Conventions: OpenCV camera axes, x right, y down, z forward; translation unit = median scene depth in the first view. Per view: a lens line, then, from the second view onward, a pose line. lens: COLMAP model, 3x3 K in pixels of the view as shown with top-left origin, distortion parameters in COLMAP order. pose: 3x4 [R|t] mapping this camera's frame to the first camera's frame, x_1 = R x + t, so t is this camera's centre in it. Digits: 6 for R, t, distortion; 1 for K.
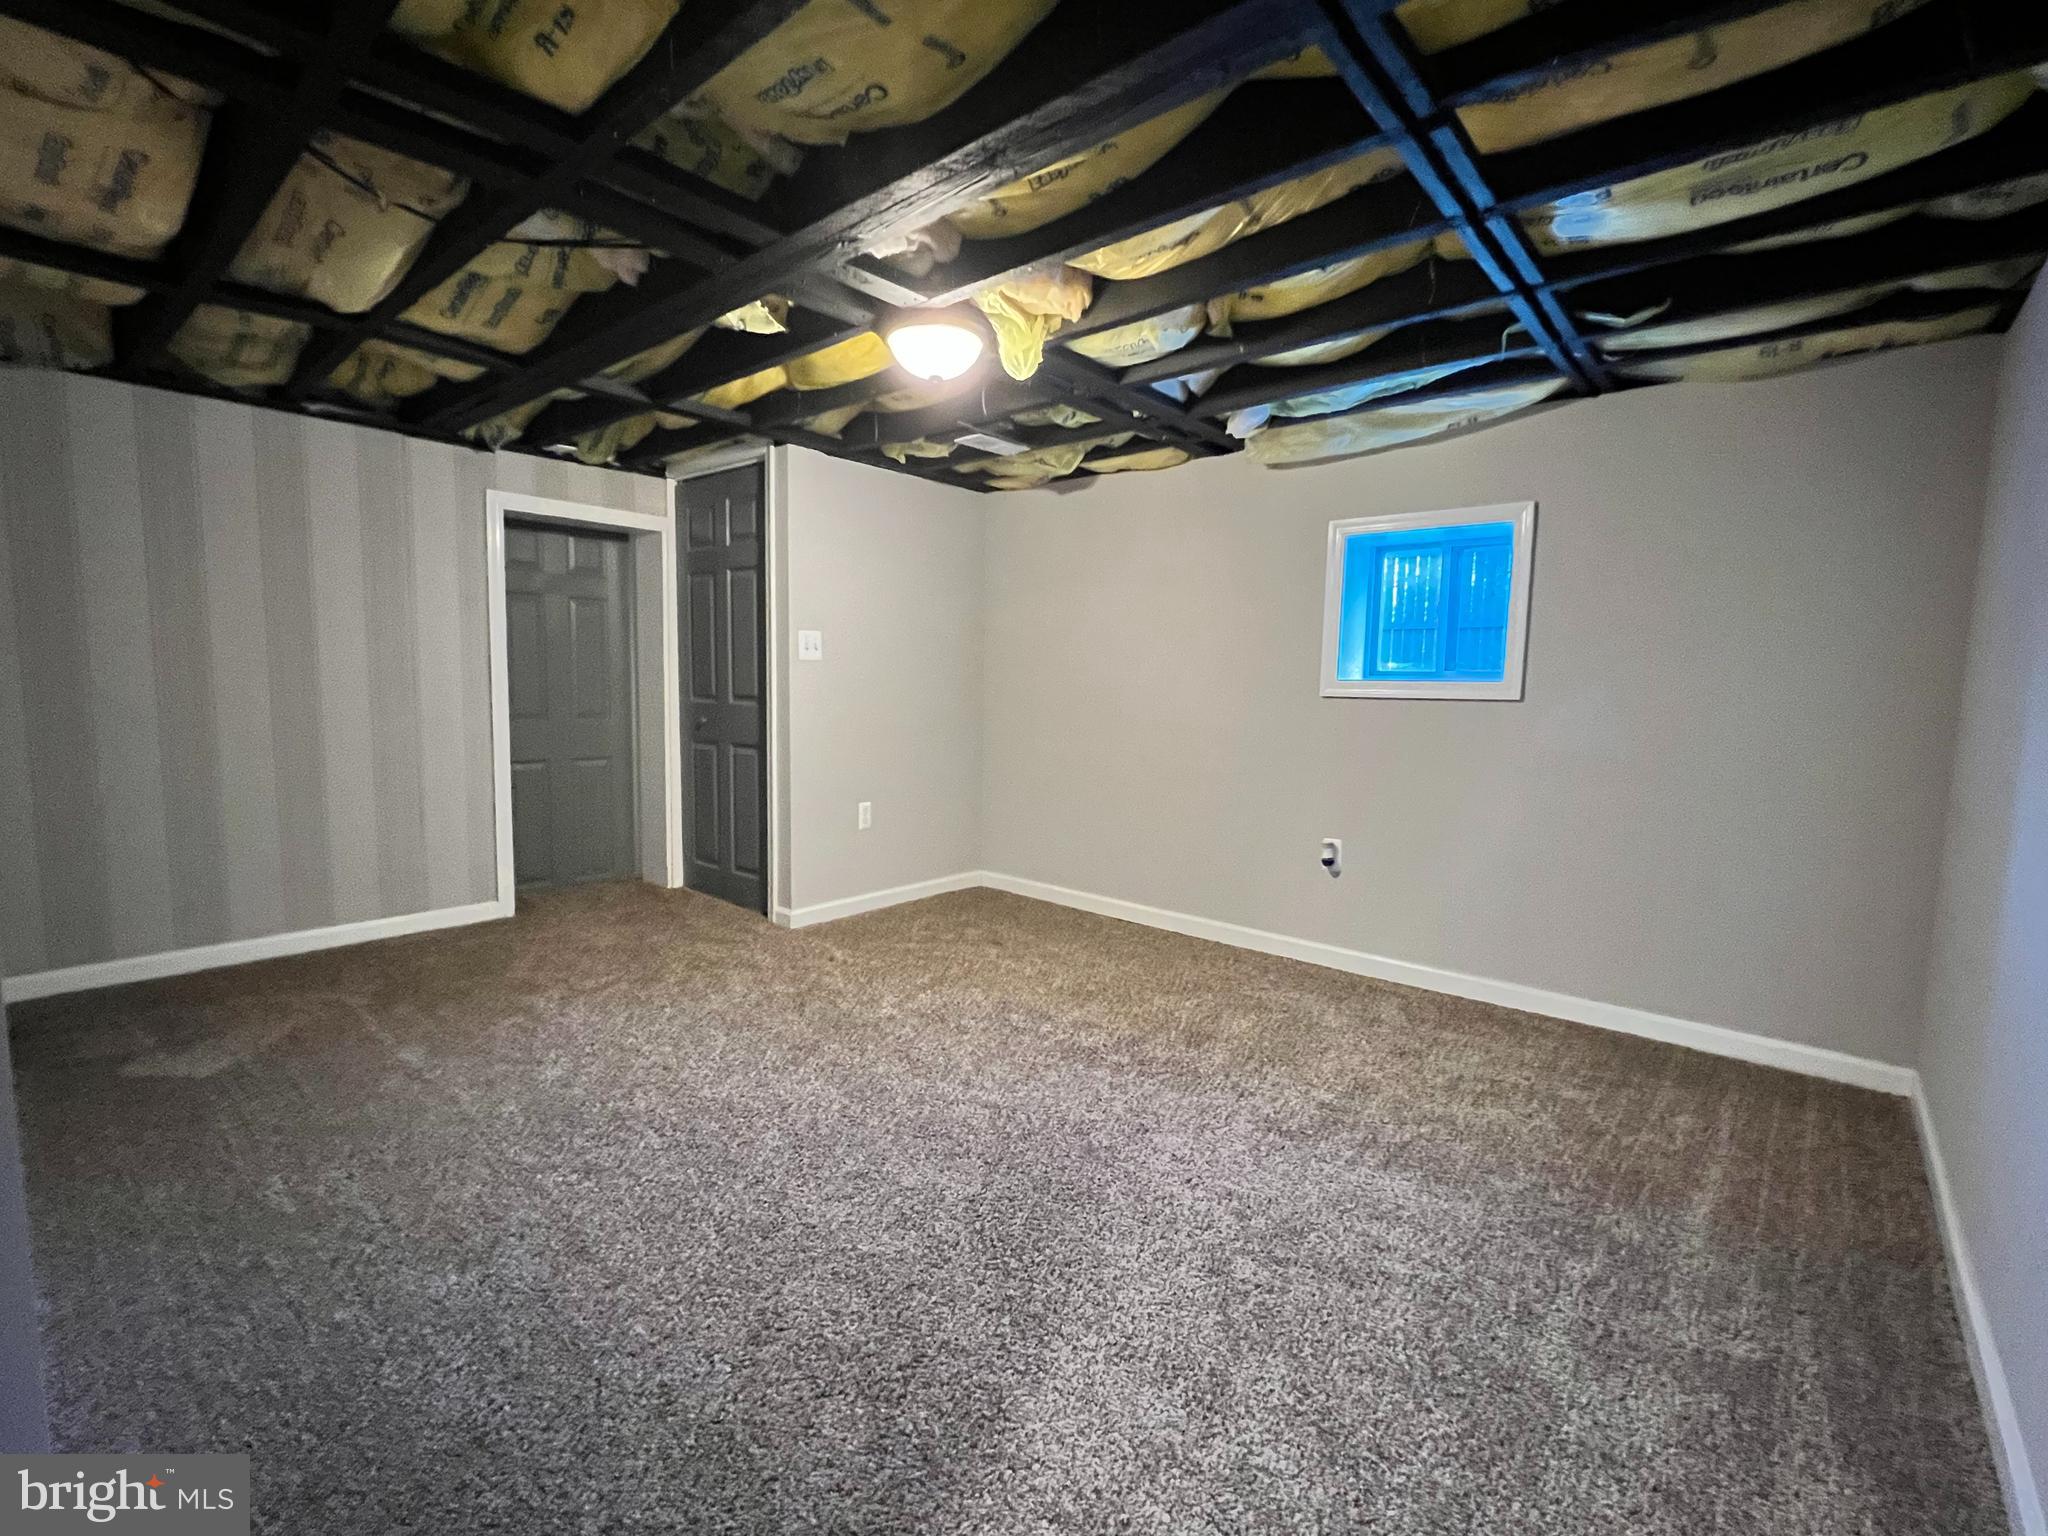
lens RADIAL K [[916.8, 0, 1024.0], [0, 916.8, 768.0], [0, 0, 1]] dist [-0.000825, -0.000049]
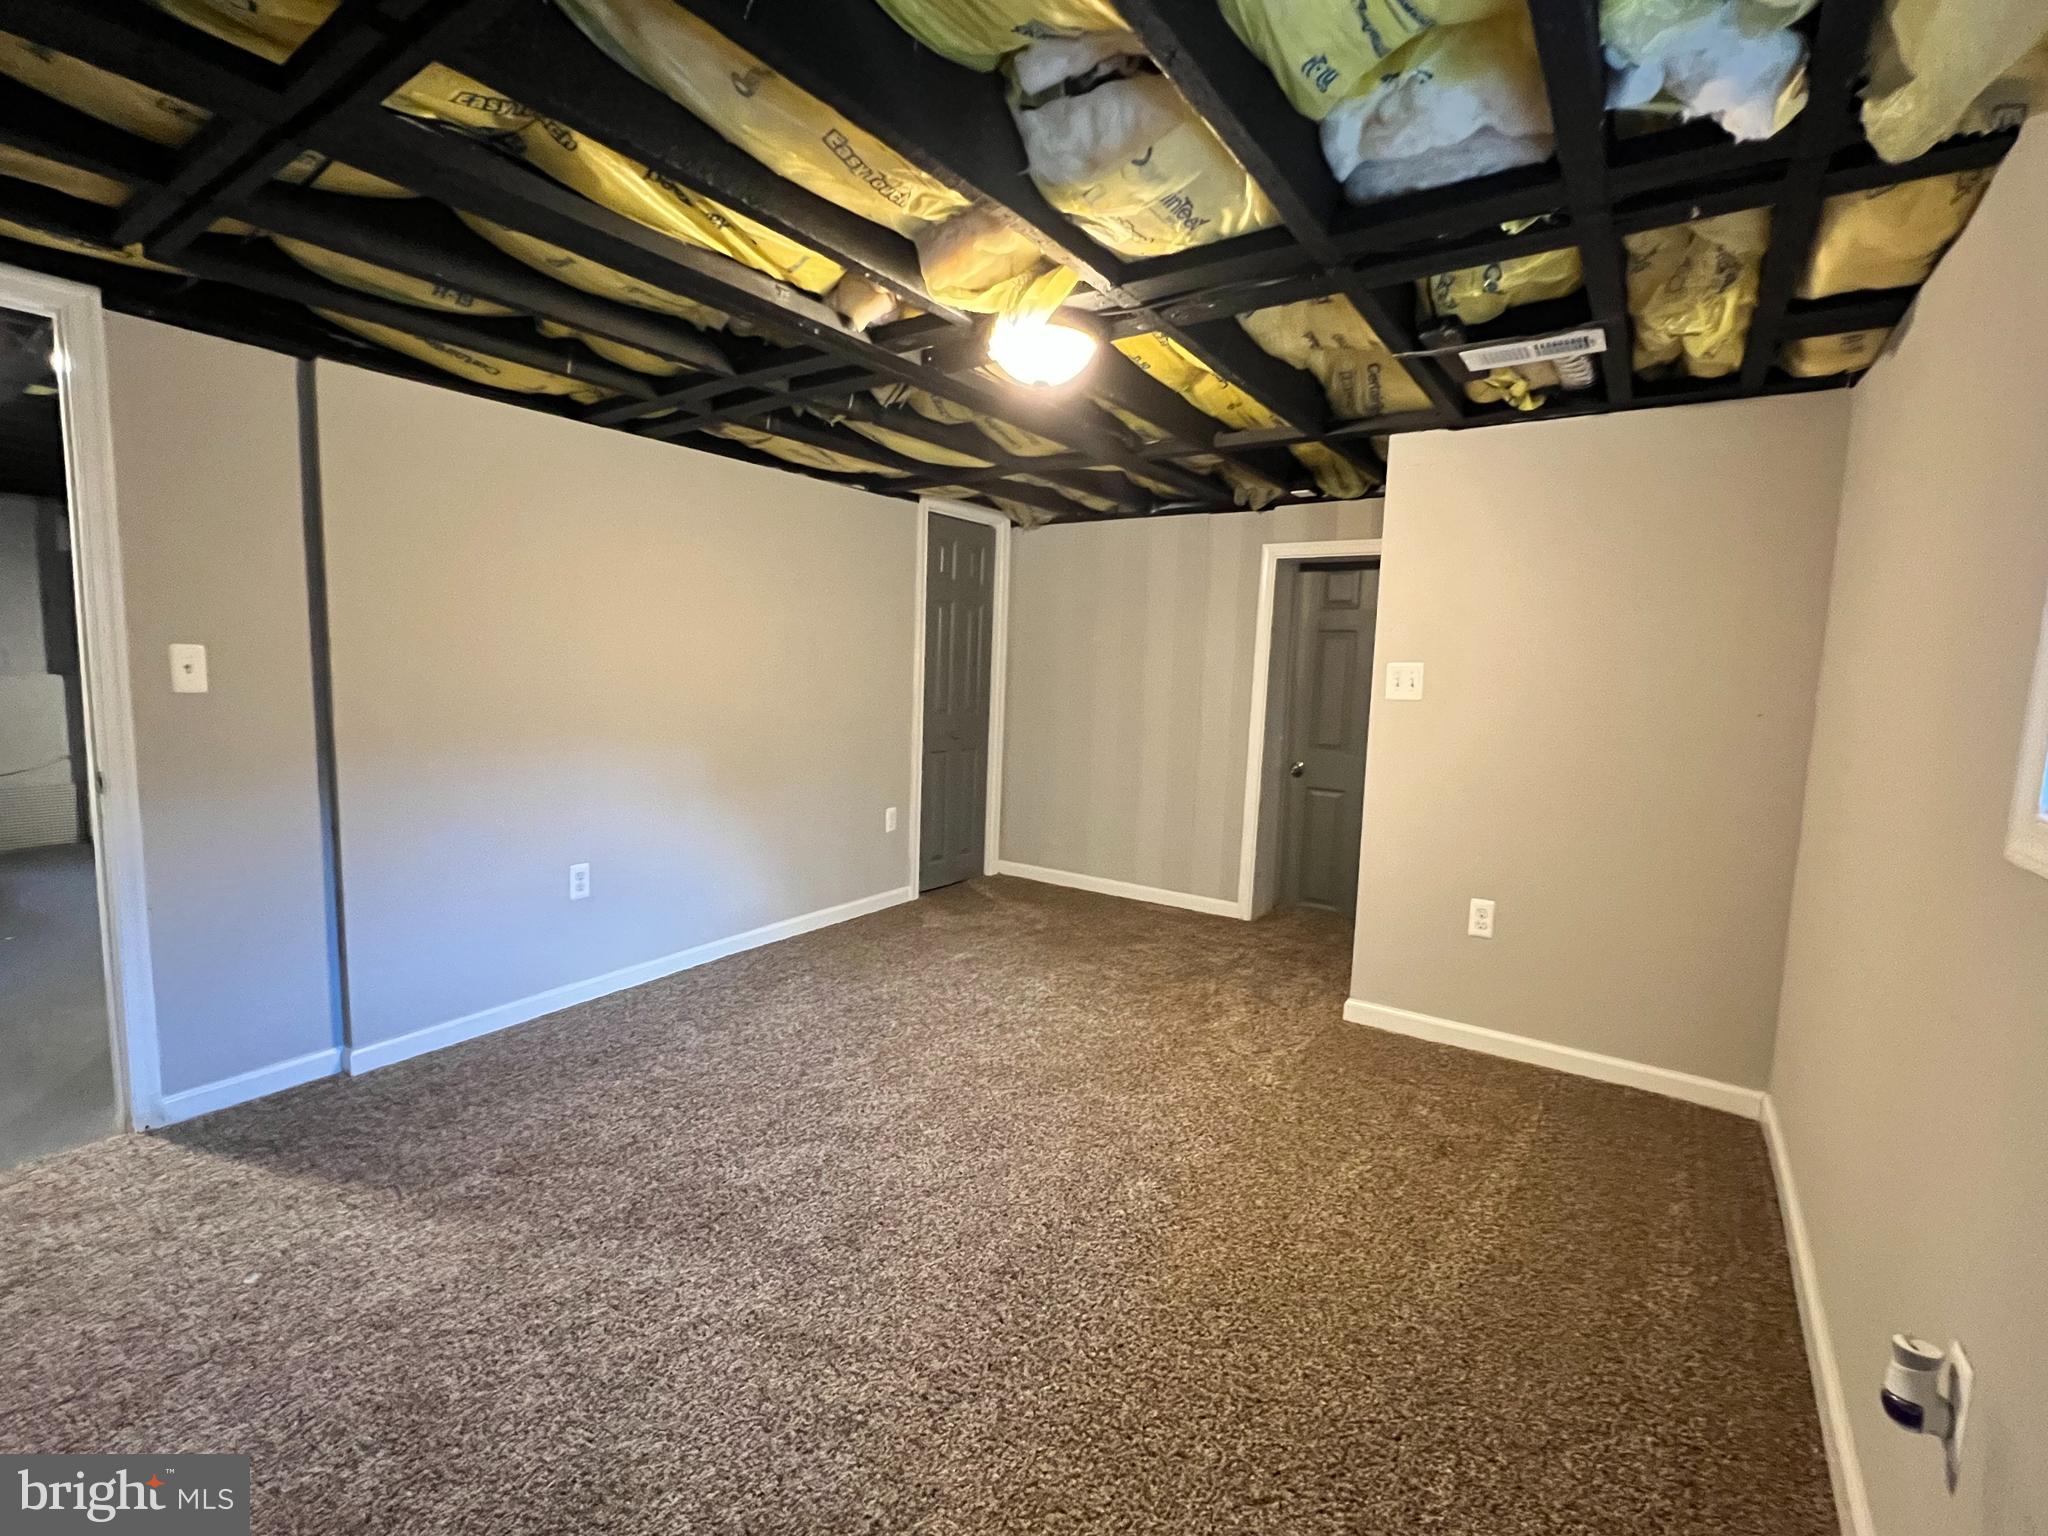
lens RADIAL K [[916.8, 0, 1024.0], [0, 916.8, 768.0], [0, 0, 1]] dist [-0.000825, -0.000049]
pose [[0.107781, 0.098314, -0.989302, 0.527127], [-0.129370, 0.988024, 0.084093, -0.085146], [0.985721, 0.118922, 0.119210, 0.601095]]
